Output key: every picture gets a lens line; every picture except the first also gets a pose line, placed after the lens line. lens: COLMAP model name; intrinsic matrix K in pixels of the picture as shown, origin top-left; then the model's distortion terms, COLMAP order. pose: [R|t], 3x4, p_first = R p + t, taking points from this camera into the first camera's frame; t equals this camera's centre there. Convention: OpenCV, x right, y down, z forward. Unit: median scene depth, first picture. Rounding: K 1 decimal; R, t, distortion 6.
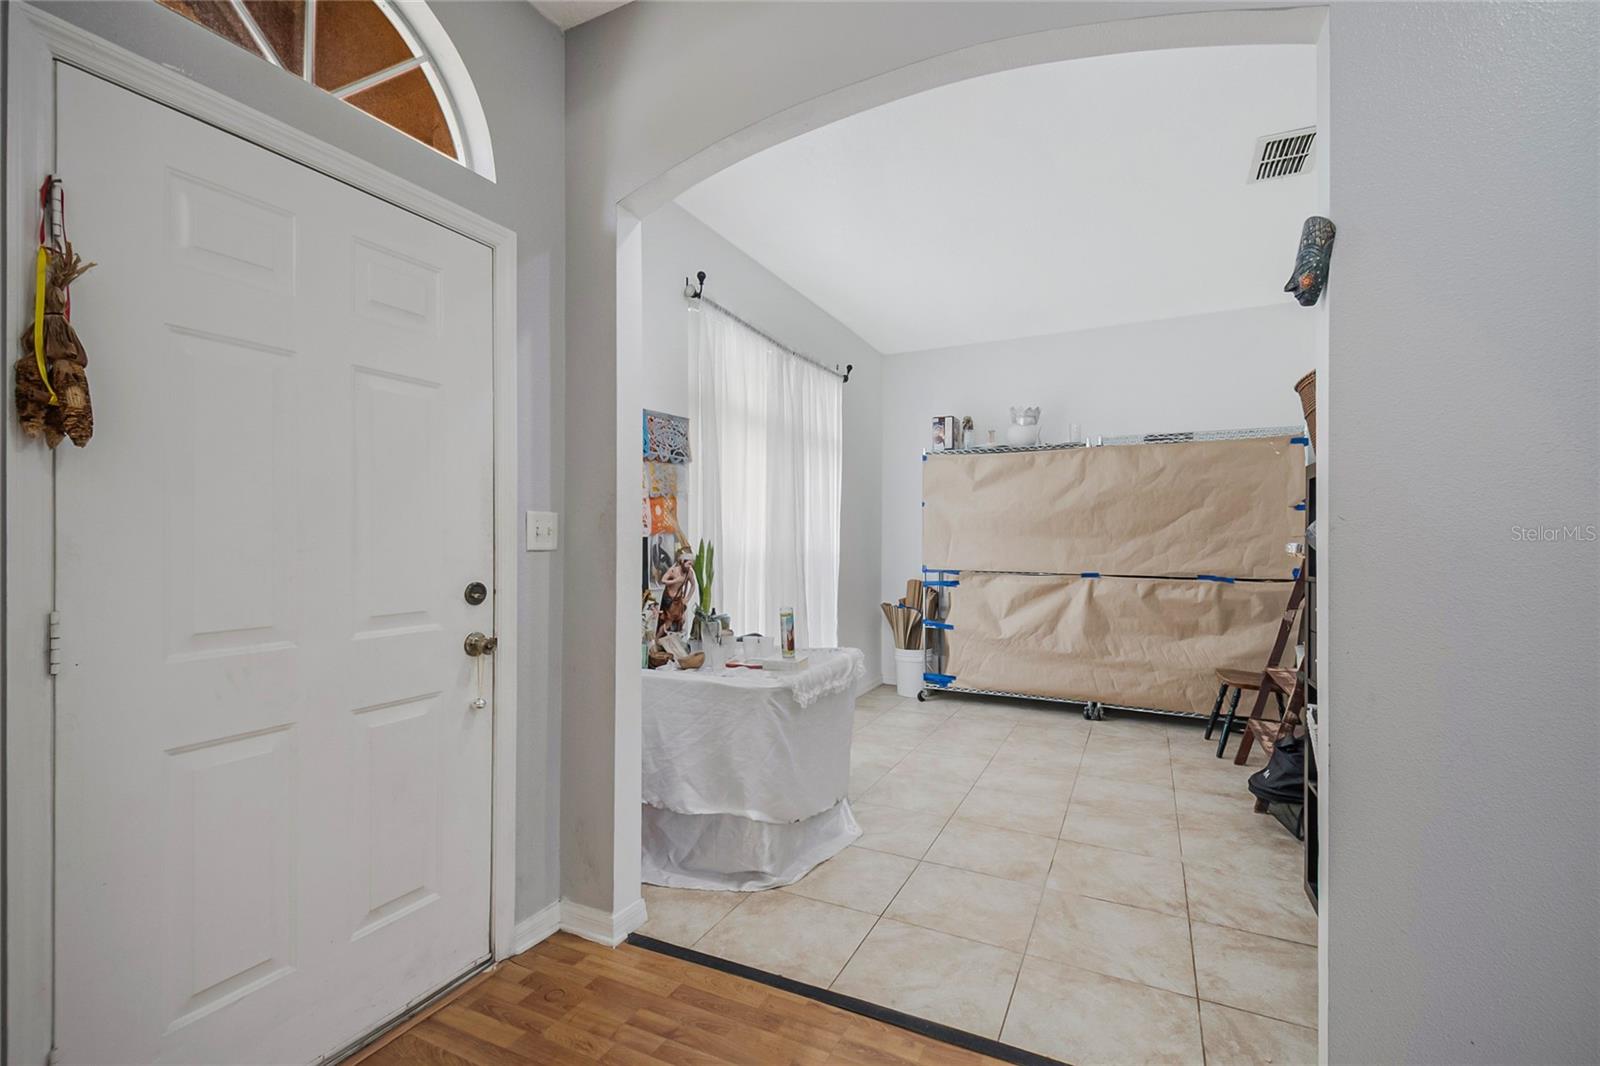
lens RADIAL K [[703.8, 0, 811.8], [0, 703.8, 545.3], [0, 0, 1]] dist [0.017282, -0.016849]
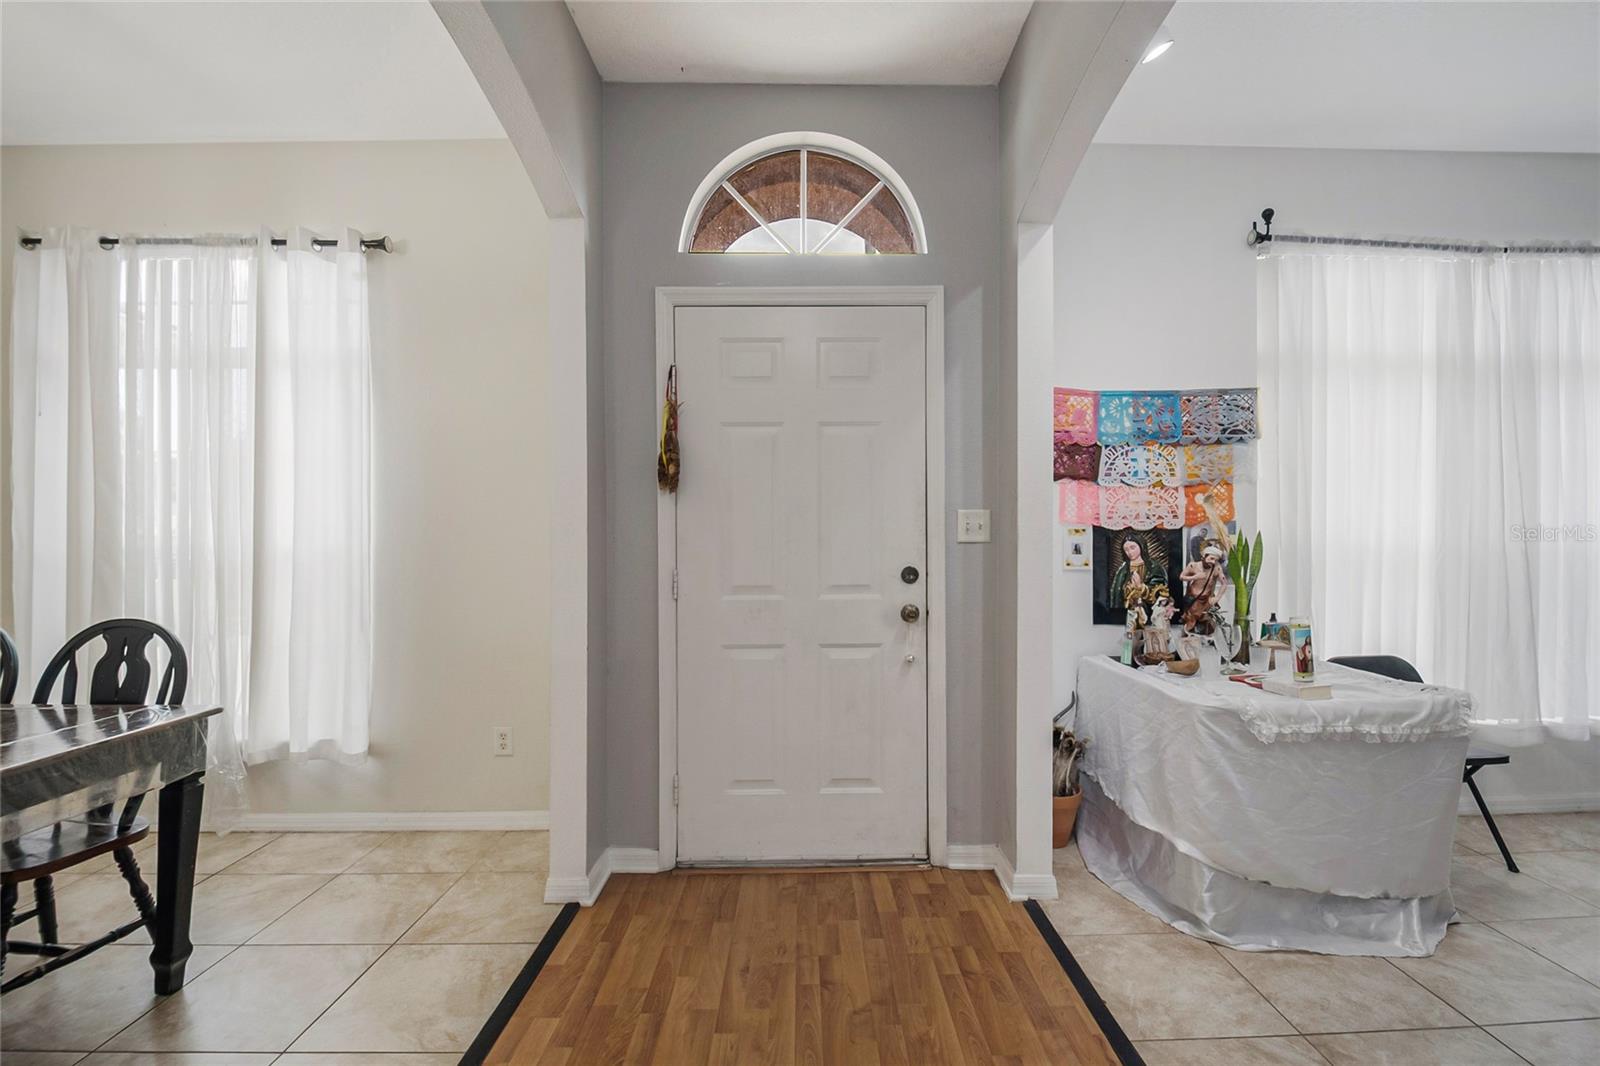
lens RADIAL K [[703.8, 0, 819.4], [0, 703.8, 549.3], [0, 0, 1]] dist [0.017282, -0.016849]
pose [[0.446325, 0.002168, -0.894868, 0.361903], [0.002009, 0.999992, 0.003425, 0.009634], [0.894869, -0.003327, 0.446317, 0.153715]]
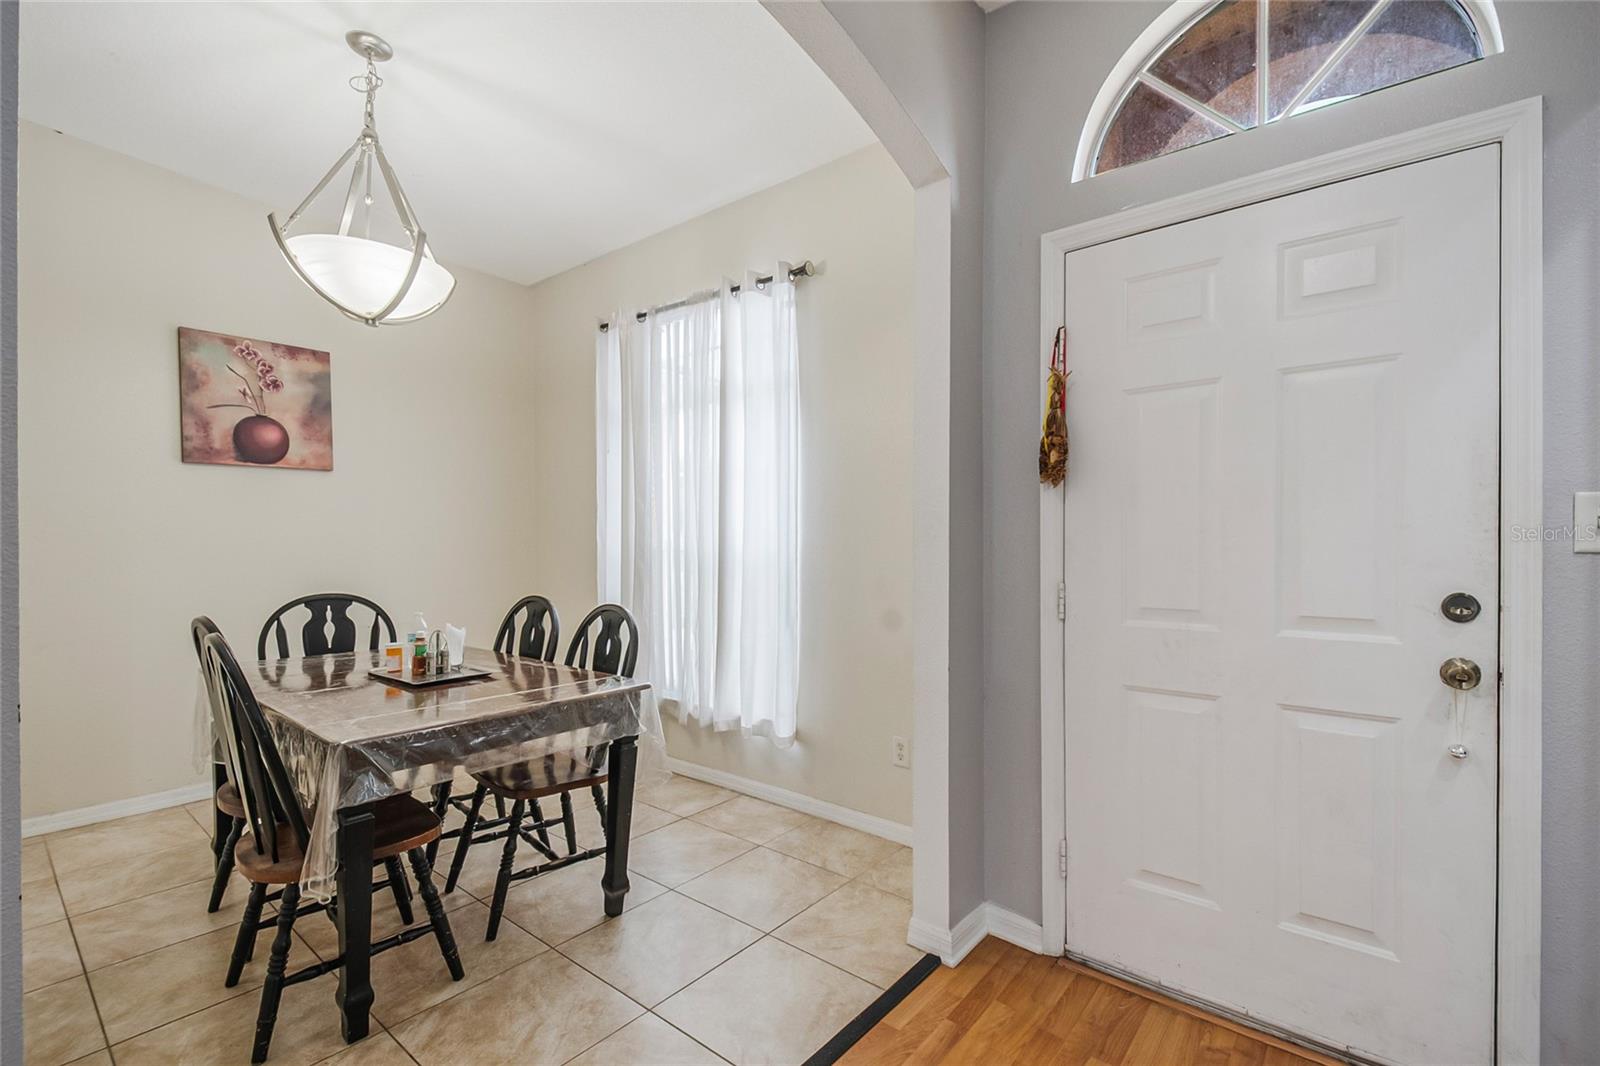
lens RADIAL K [[703.8, 0, 807.3], [0, 703.8, 549.4], [0, 0, 1]] dist [0.017282, -0.016849]
pose [[-0.228924, -0.003205, -0.973439, 0.253384], [-0.010867, 0.999941, -0.000737, 0.007964], [0.973384, 0.010410, -0.228945, 0.279087]]
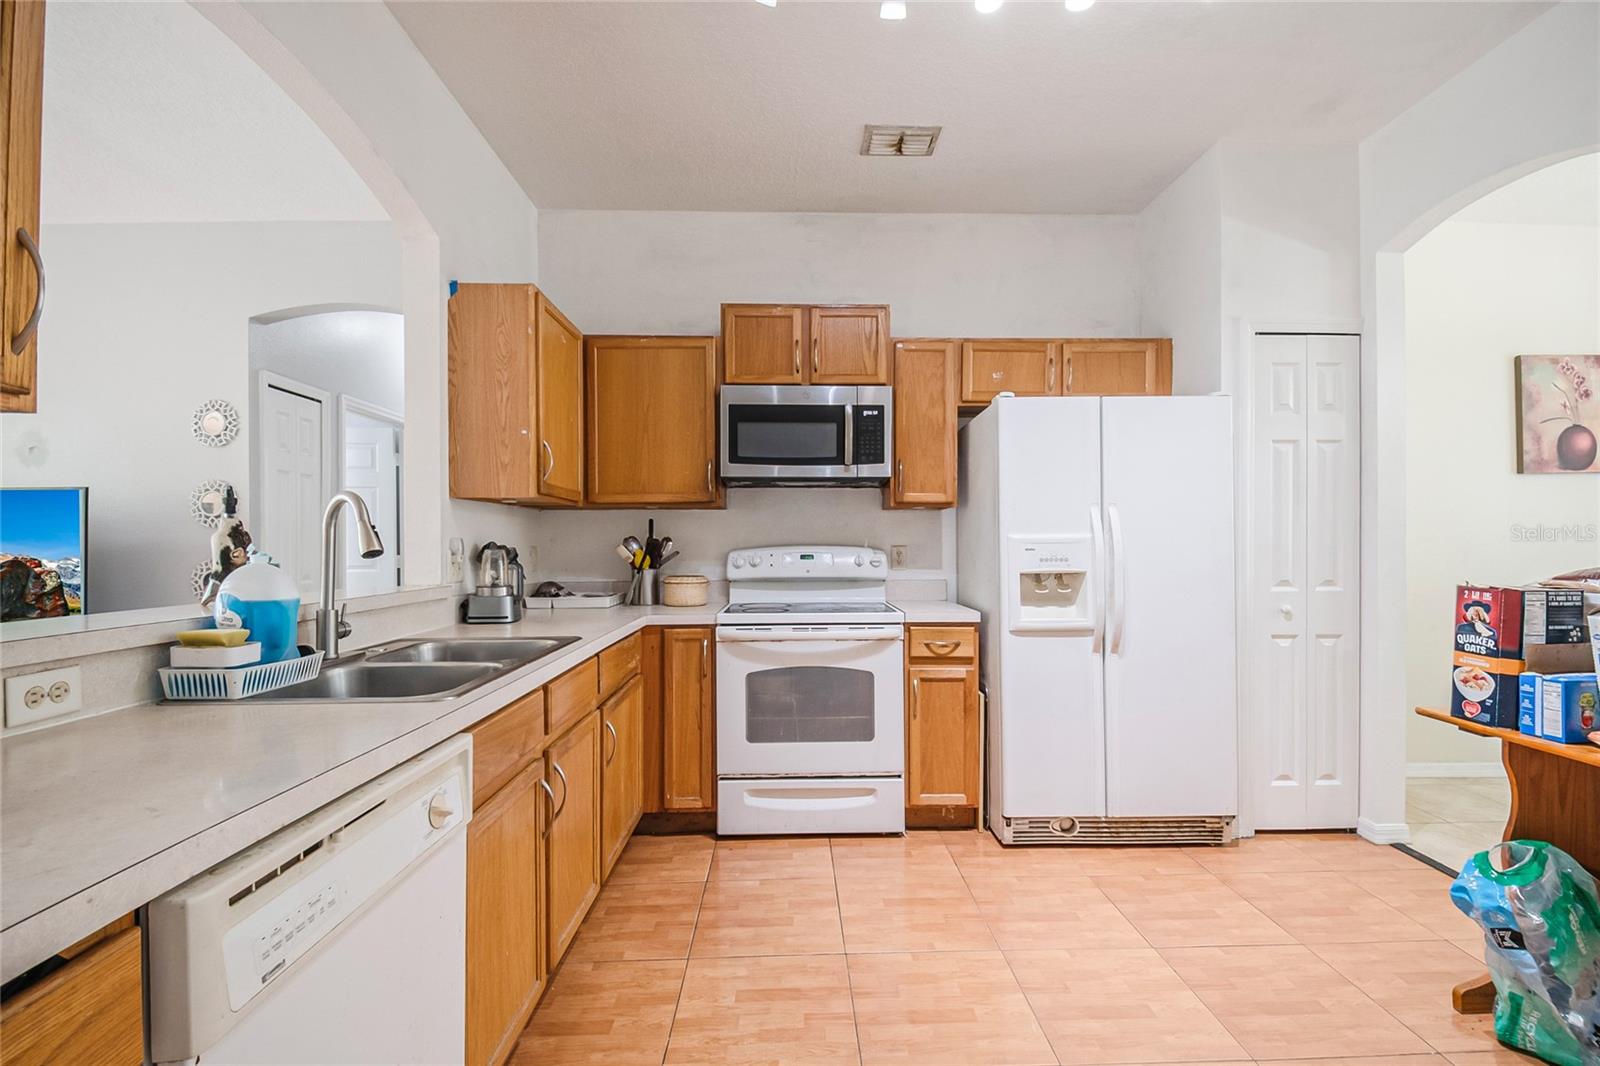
lens RADIAL K [[703.8, 0, 812.9], [0, 703.8, 548.4], [0, 0, 1]] dist [0.017282, -0.016849]
pose [[-0.885560, 0.000154, -0.464525, 0.971349], [-0.005343, 0.999930, 0.010518, 0.004854], [0.464494, 0.011797, -0.885498, -0.326428]]
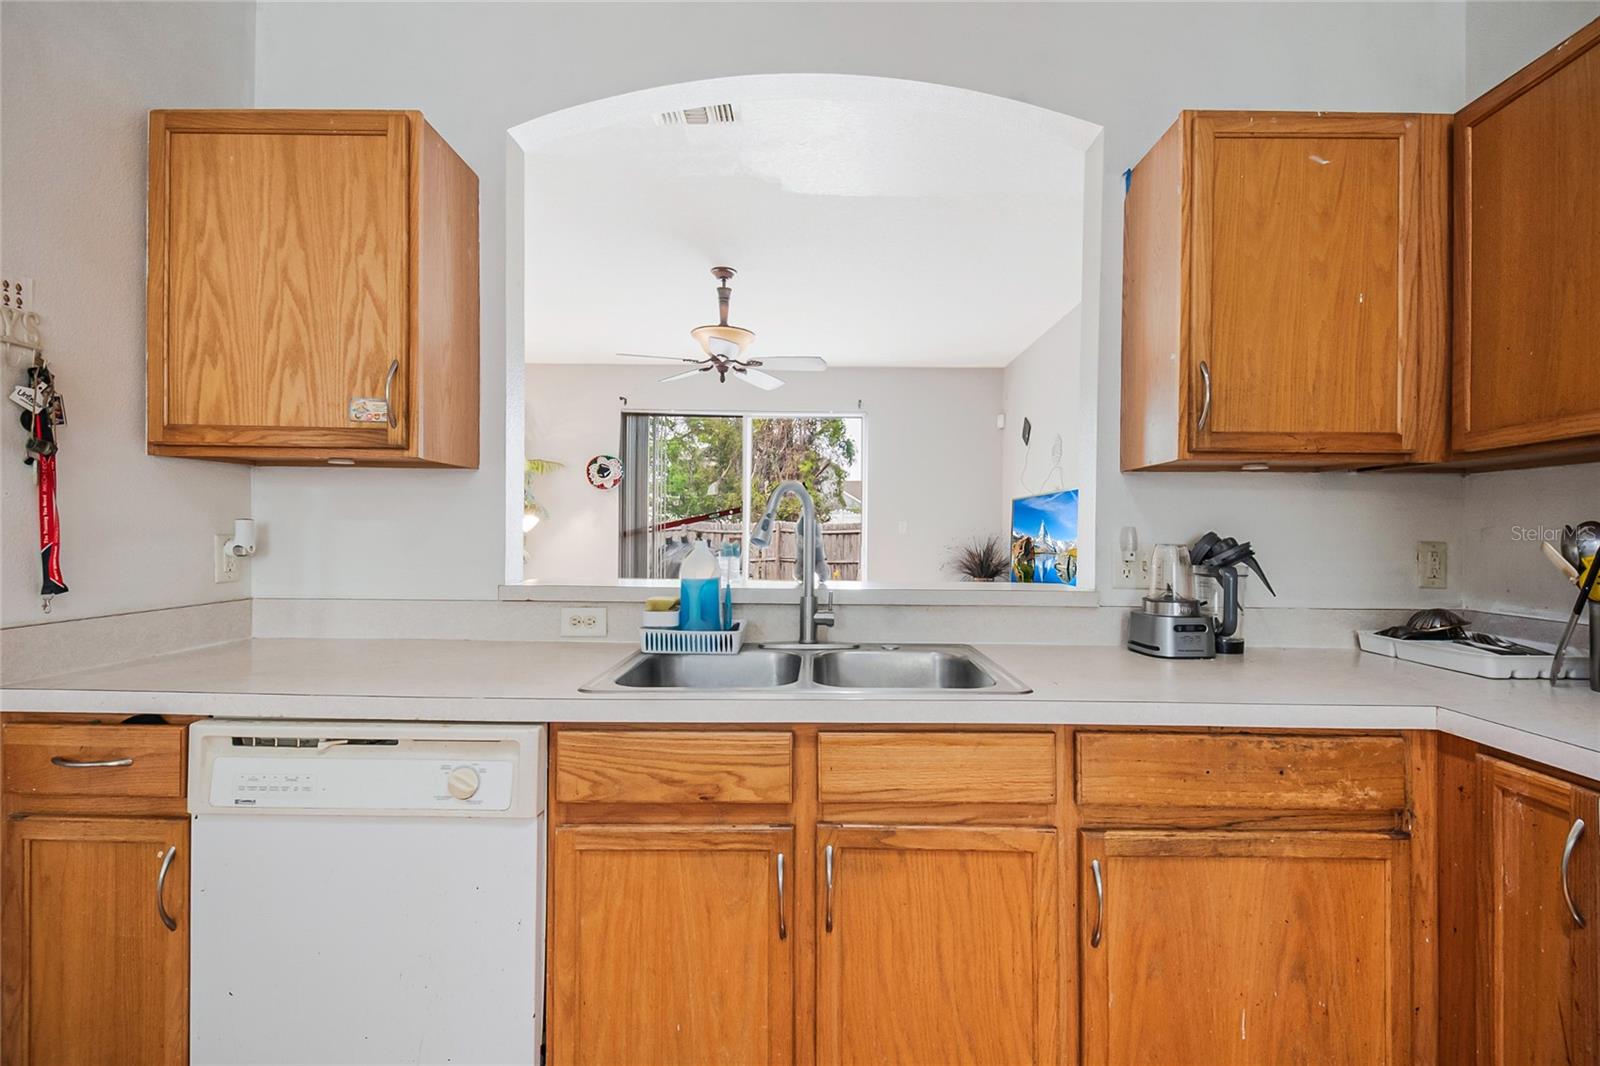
lens RADIAL K [[703.8, 0, 813.3], [0, 703.8, 521.9], [0, 0, 1]] dist [0.017282, -0.016849]
pose [[-0.430561, 0.003621, 0.902554, 0.585839], [-0.006150, 0.999957, -0.006946, 0.005633], [-0.902540, -0.008541, -0.430520, -0.703971]]
